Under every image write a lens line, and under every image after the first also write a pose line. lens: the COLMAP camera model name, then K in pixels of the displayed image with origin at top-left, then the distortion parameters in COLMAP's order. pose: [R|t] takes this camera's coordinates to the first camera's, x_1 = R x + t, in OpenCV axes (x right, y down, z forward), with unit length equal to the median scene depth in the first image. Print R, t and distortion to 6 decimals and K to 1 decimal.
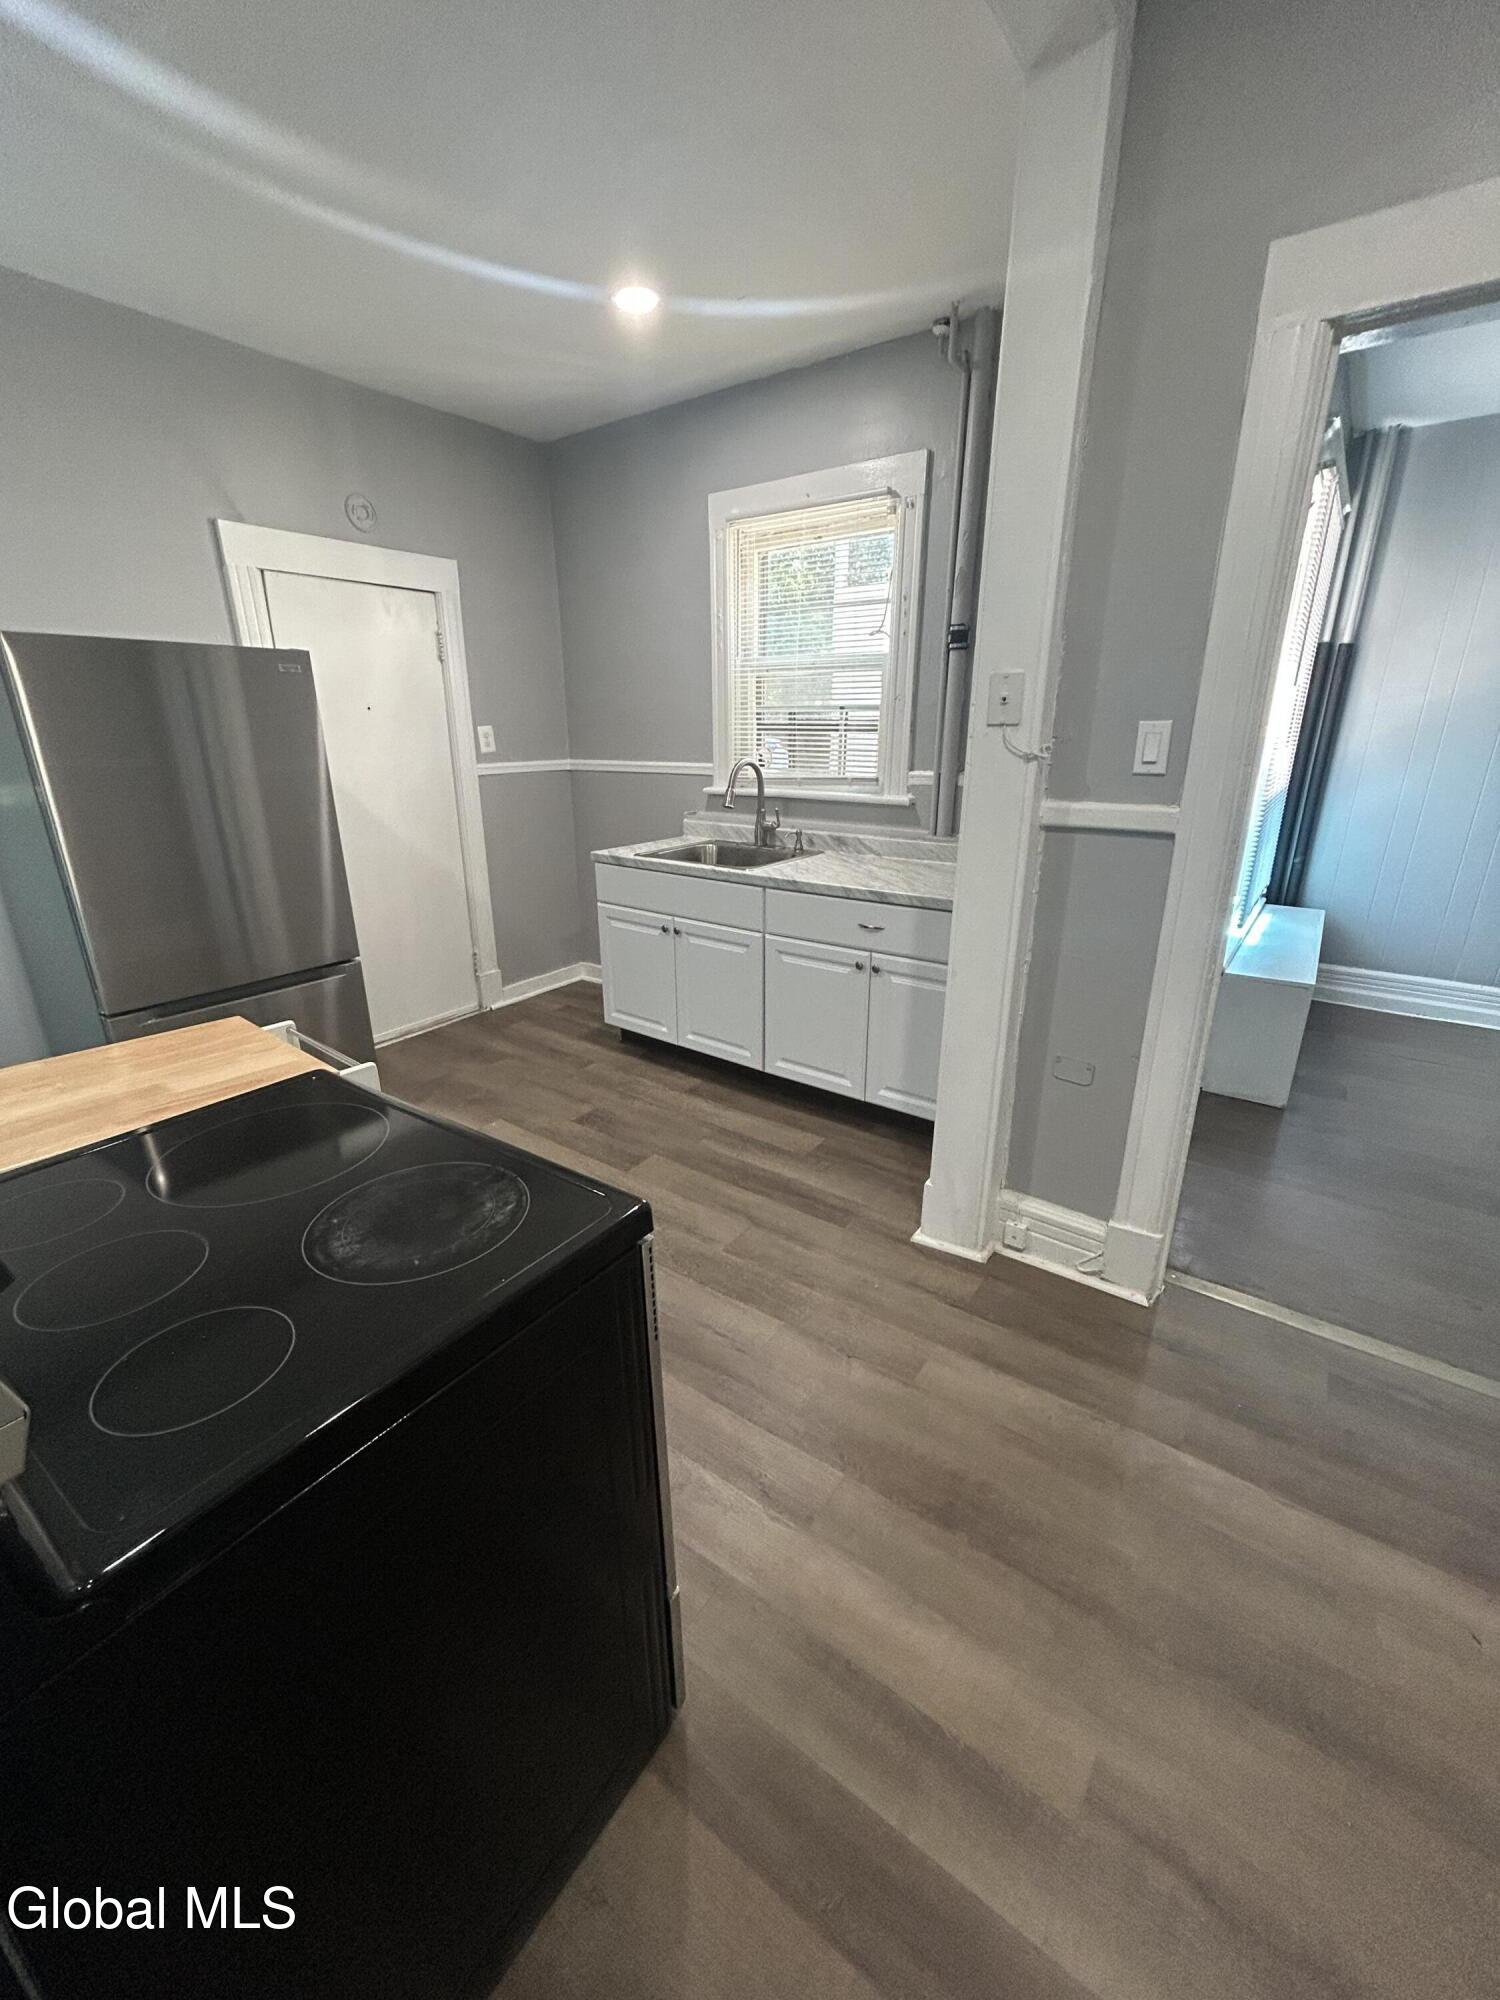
lens RADIAL K [[808.5, 0, 747.8], [0, 808.5, 997.3], [0, 0, 1]] dist [-0.001200, 0.004358]
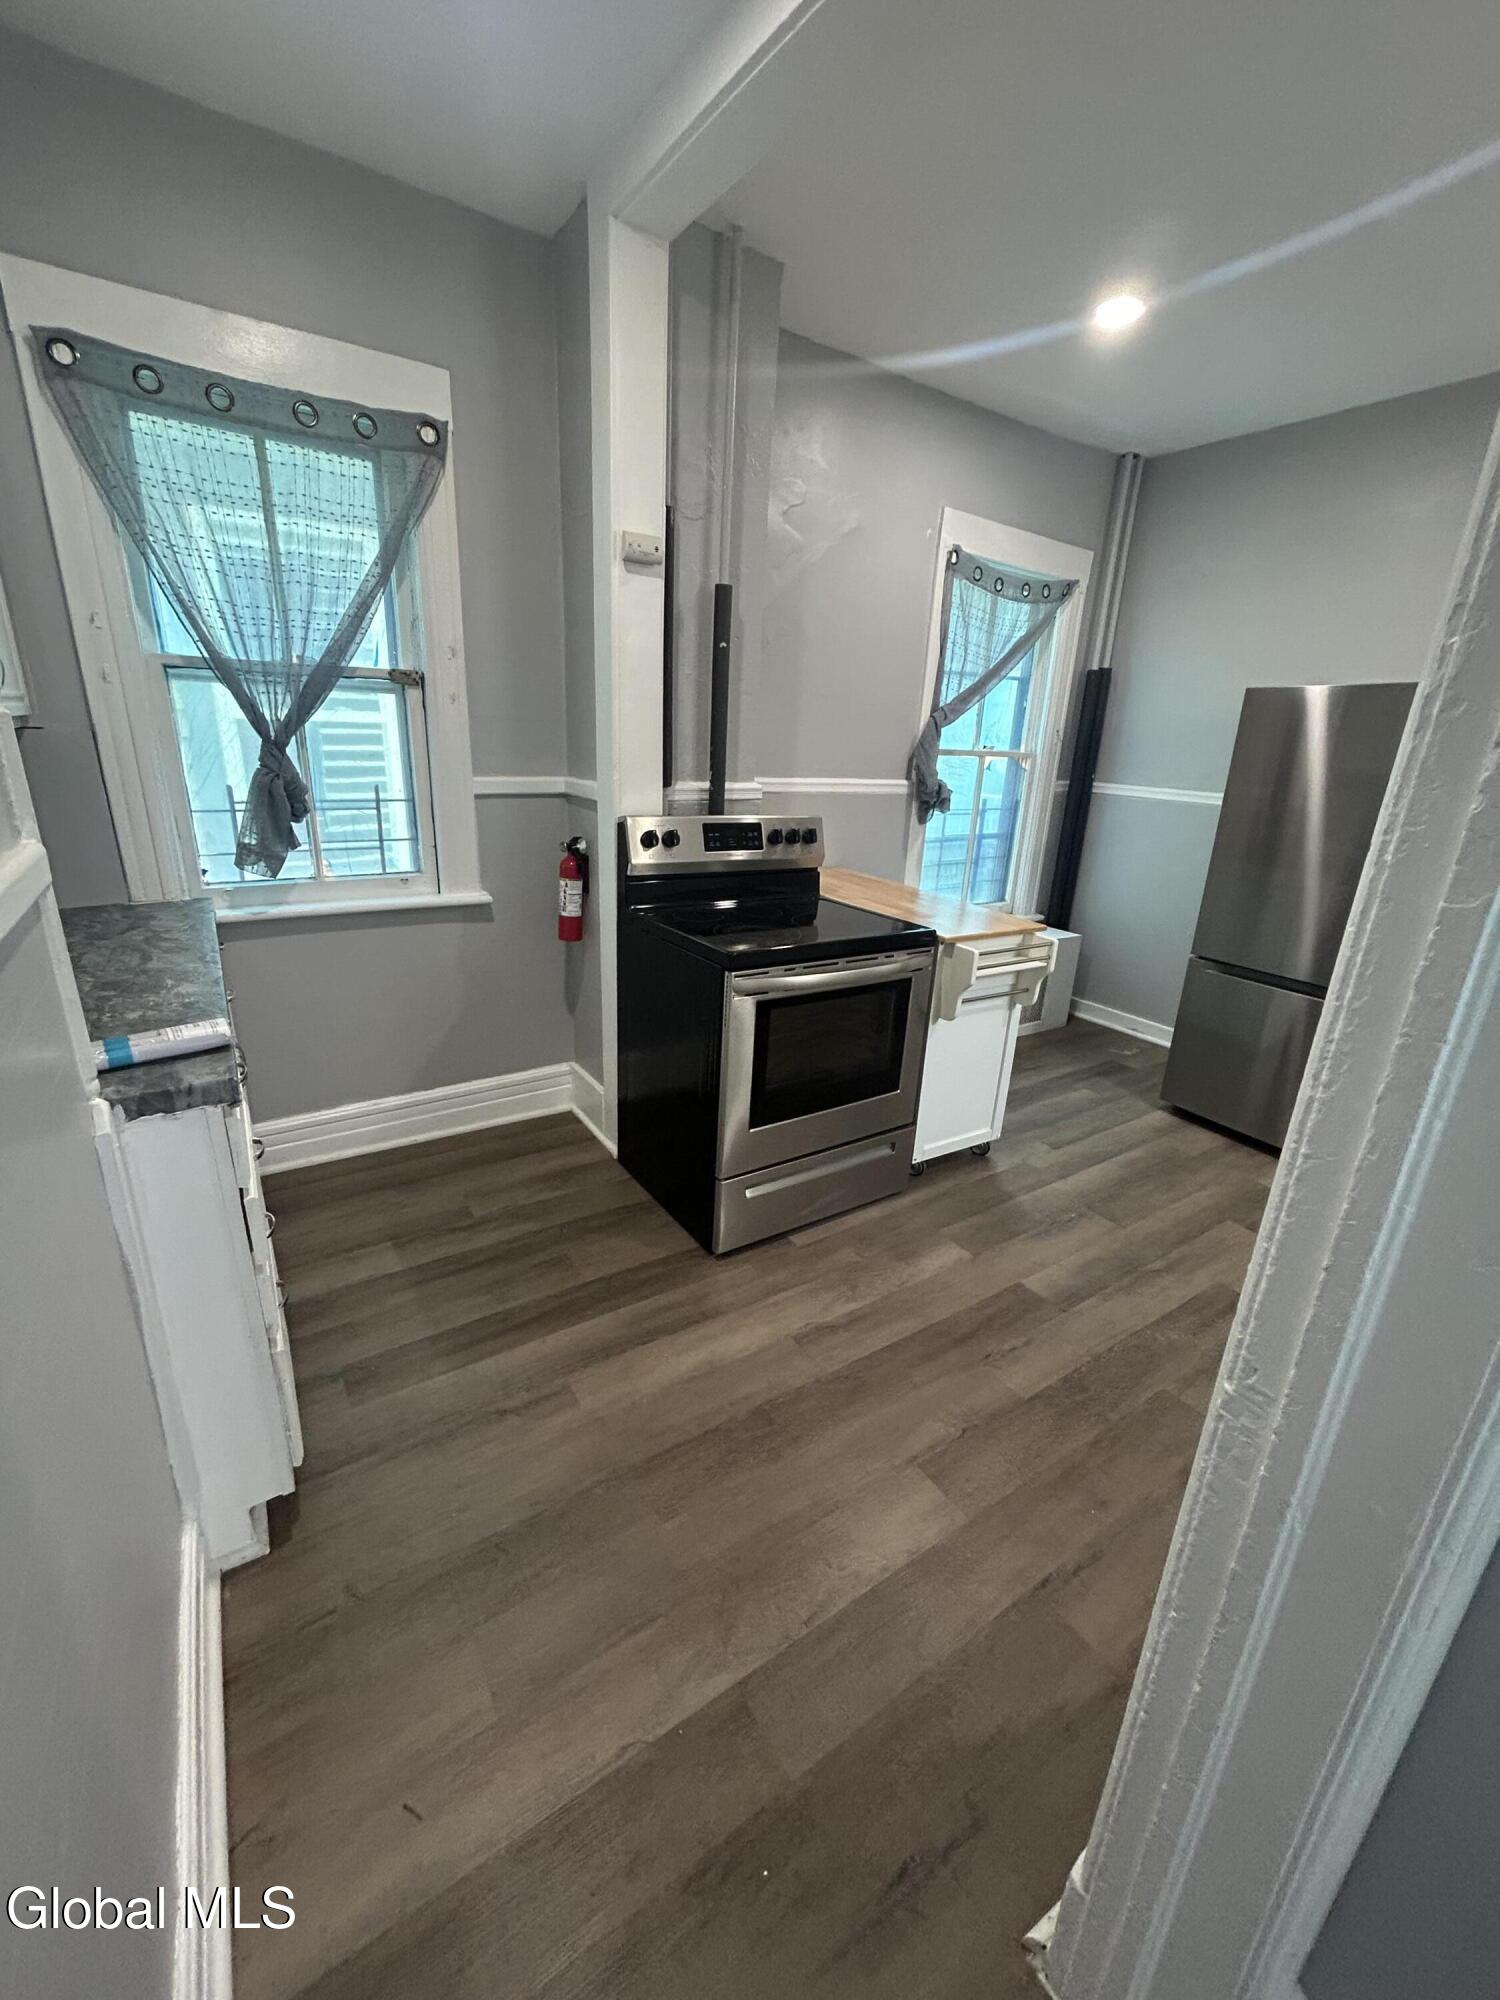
lens RADIAL K [[808.5, 0, 747.8], [0, 808.5, 997.3], [0, 0, 1]] dist [-0.001200, 0.004358]
pose [[-0.353084, 0.281932, -0.892102, 1.305572], [-0.343326, 0.847951, 0.403863, -0.367658], [0.870321, 0.448880, -0.202604, 1.122094]]
